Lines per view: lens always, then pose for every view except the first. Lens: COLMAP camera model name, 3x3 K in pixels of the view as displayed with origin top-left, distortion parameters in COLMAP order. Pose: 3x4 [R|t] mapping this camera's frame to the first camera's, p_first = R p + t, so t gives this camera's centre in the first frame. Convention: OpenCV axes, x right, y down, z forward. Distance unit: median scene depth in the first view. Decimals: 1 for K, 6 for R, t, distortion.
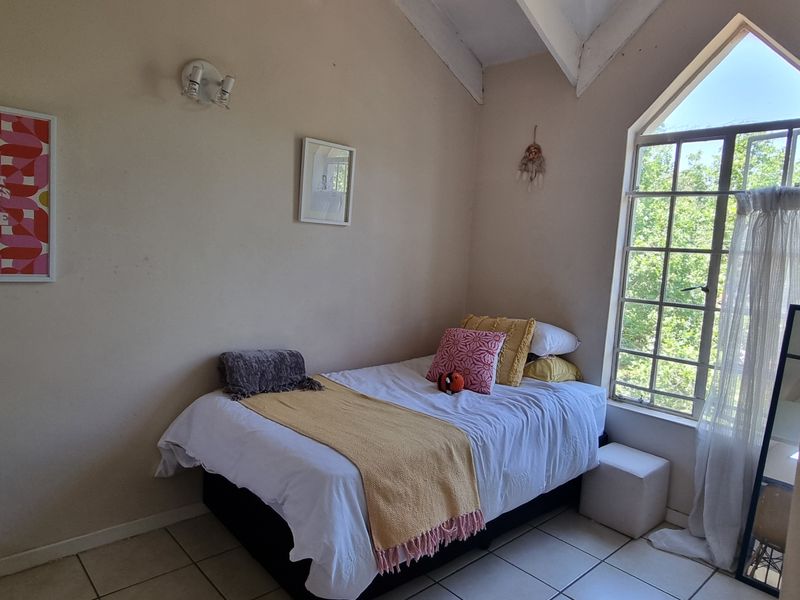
lens RADIAL K [[539.3, 0, 404.2], [0, 539.3, 298.2], [0, 0, 1]] dist [-0.000225, -0.001492]
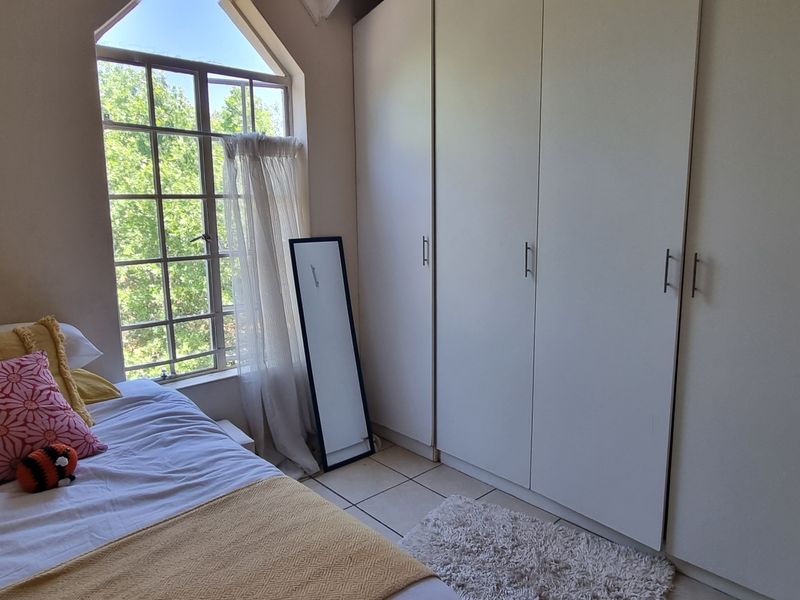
lens RADIAL K [[539.3, 0, 404.2], [0, 539.3, 298.2], [0, 0, 1]] dist [-0.000225, -0.001492]
pose [[0.006649, -0.220009, 0.975475, -0.411258], [0.111637, 0.969562, 0.217914, -0.083396], [-0.993727, 0.107450, 0.031007, 0.660632]]
